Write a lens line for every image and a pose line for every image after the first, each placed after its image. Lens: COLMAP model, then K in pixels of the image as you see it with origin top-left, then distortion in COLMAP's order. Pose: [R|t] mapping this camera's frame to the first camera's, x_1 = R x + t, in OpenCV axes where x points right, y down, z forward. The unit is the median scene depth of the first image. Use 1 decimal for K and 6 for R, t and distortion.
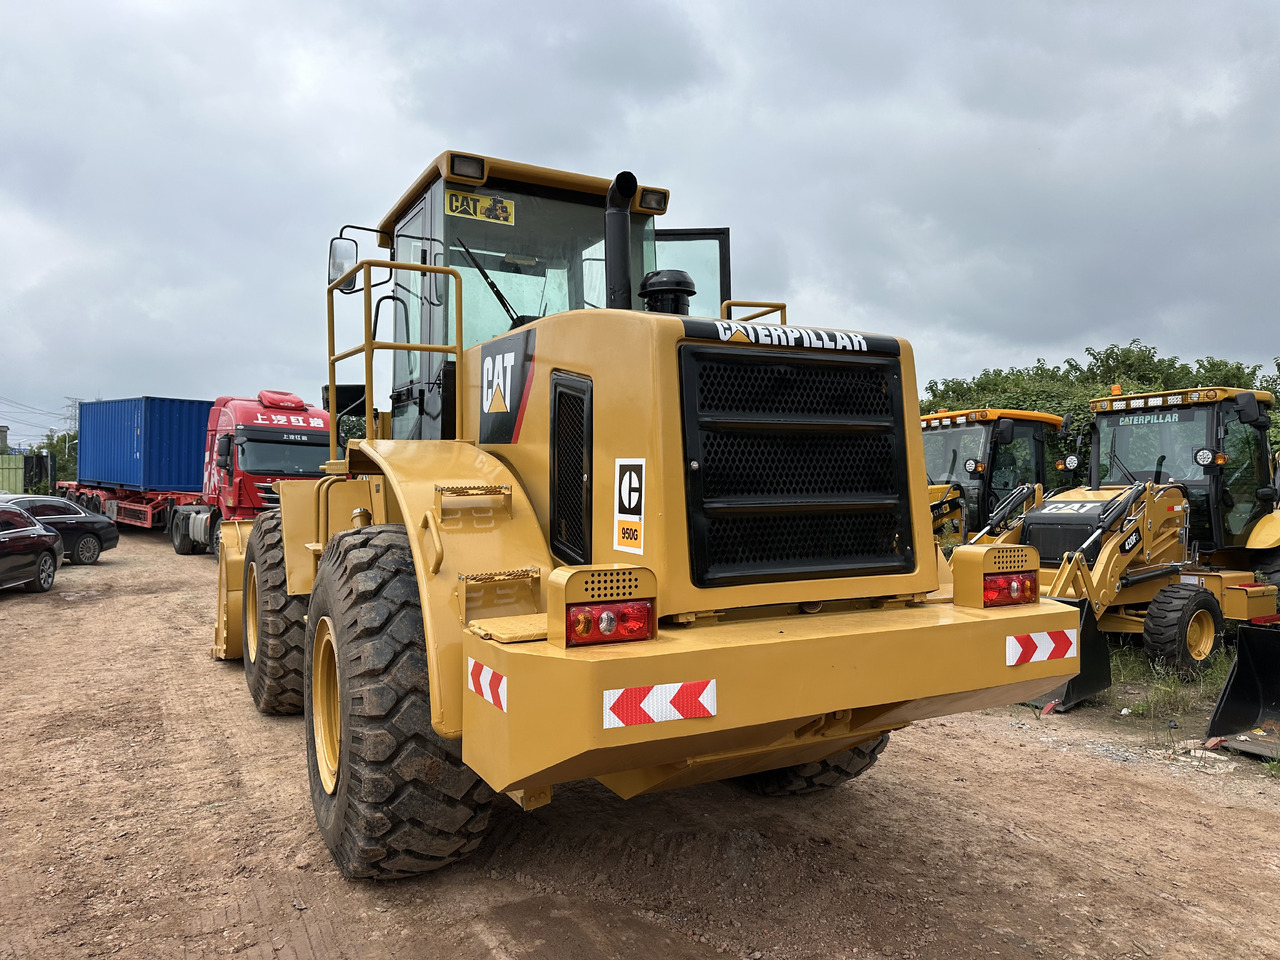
lens RADIAL K [[866.6, 0, 640.0], [0, 866.6, 480.0], [0, 0, 1]] dist [0.145511, -0.131418]
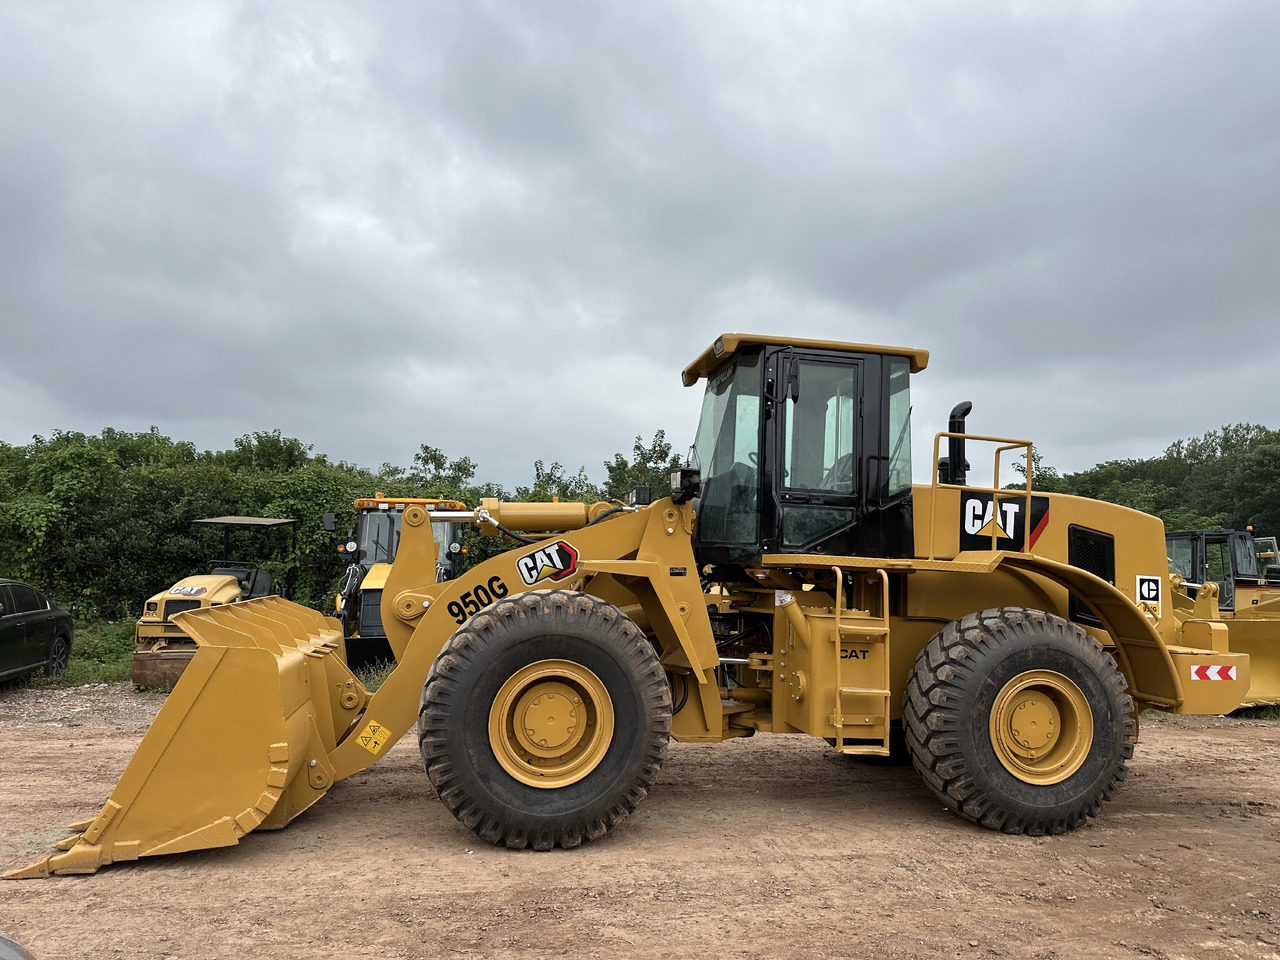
lens RADIAL K [[866.6, 0, 640.0], [0, 866.6, 480.0], [0, 0, 1]] dist [0.145511, -0.131418]
pose [[0.302501, 0.108516, 0.946952, -2.735861], [-0.031353, 0.994093, -0.103903, 0.010969], [-0.952633, 0.001741, 0.304117, 1.570435]]
